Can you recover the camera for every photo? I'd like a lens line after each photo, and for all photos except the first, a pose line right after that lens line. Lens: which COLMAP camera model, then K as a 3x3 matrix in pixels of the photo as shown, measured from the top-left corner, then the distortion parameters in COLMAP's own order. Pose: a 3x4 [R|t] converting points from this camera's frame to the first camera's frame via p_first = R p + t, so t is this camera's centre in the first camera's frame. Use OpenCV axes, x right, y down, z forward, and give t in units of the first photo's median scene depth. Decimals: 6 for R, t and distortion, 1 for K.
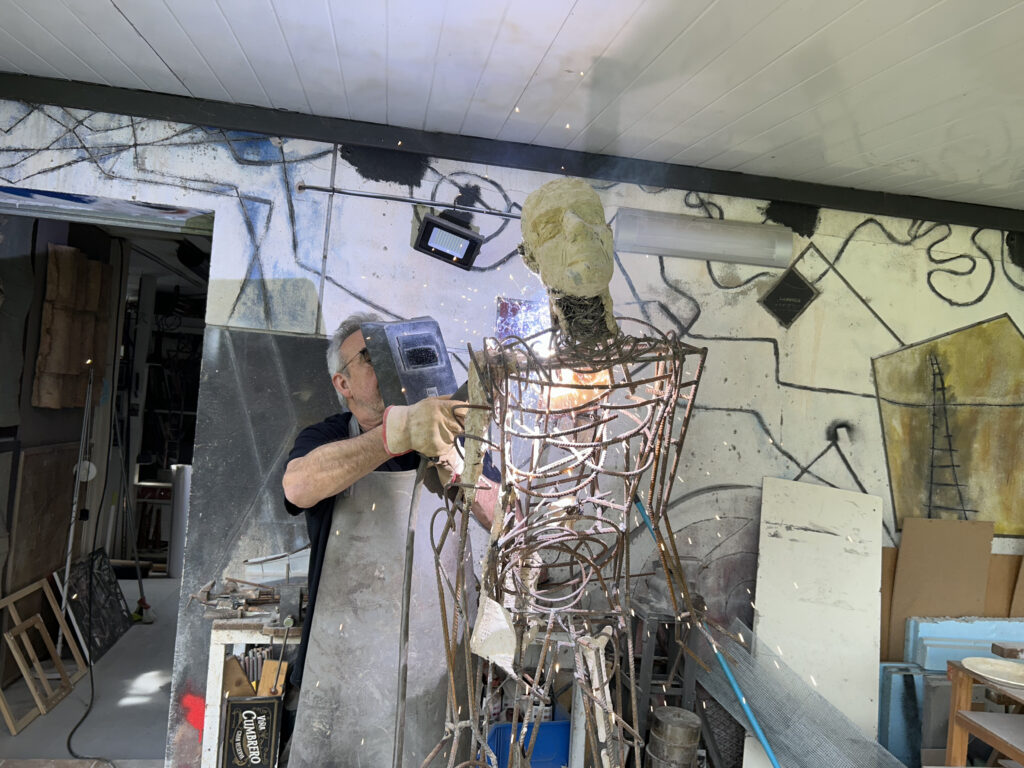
lens RADIAL K [[779.5, 0, 534.6], [0, 779.5, 359.6], [0, 0, 1]] dist [0.008902, -0.028712]
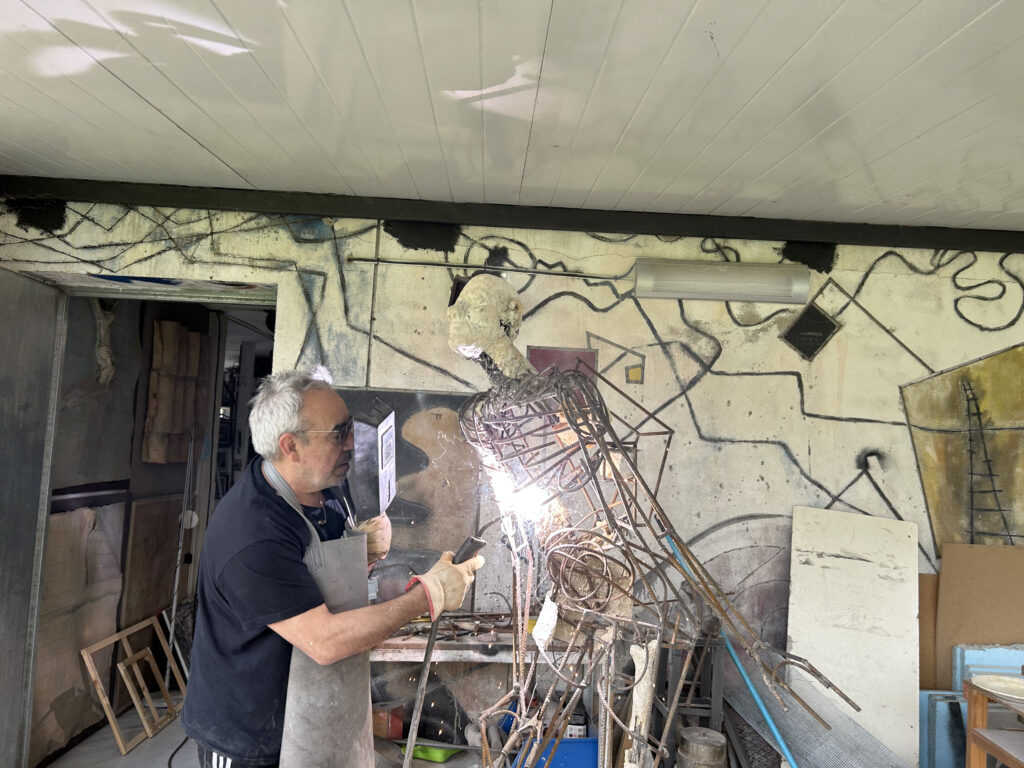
lens RADIAL K [[779.5, 0, 534.6], [0, 779.5, 359.6], [0, 0, 1]] dist [0.008902, -0.028712]
pose [[0.990263, -0.049579, -0.130082, 0.098250], [0.041245, 0.996967, -0.066002, 0.011248], [0.132960, 0.059994, 0.989304, -0.078206]]
